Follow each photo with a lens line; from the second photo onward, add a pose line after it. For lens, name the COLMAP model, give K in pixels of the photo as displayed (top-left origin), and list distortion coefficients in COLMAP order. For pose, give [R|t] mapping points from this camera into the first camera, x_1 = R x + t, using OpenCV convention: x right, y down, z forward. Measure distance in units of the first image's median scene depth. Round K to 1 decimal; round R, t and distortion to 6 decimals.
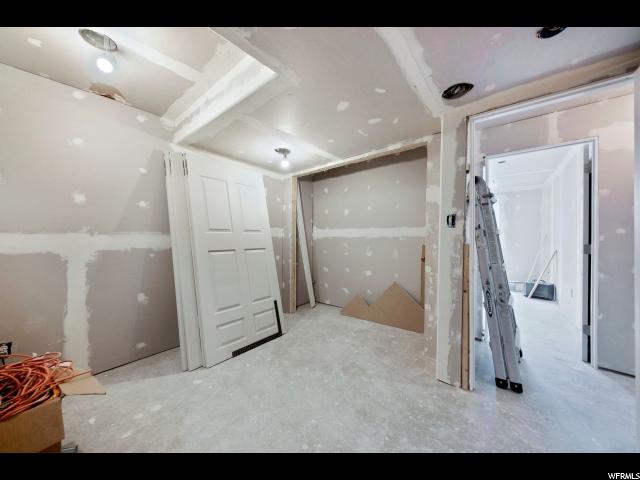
lens RADIAL K [[224.2, 0, 320.6], [0, 224.2, 236.6], [0, 0, 1]] dist [-0.000143, -0.000059]
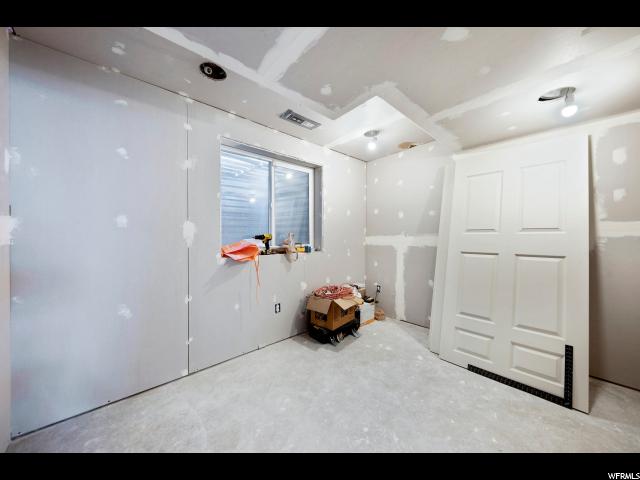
lens RADIAL K [[224.2, 0, 320.3], [0, 224.2, 238.8], [0, 0, 1]] dist [-0.000143, -0.000059]
pose [[-0.151776, 0.009007, -0.988374, 0.635558], [-0.005803, 0.999933, 0.010003, -0.000866], [0.988398, 0.007254, -0.151713, 0.573018]]
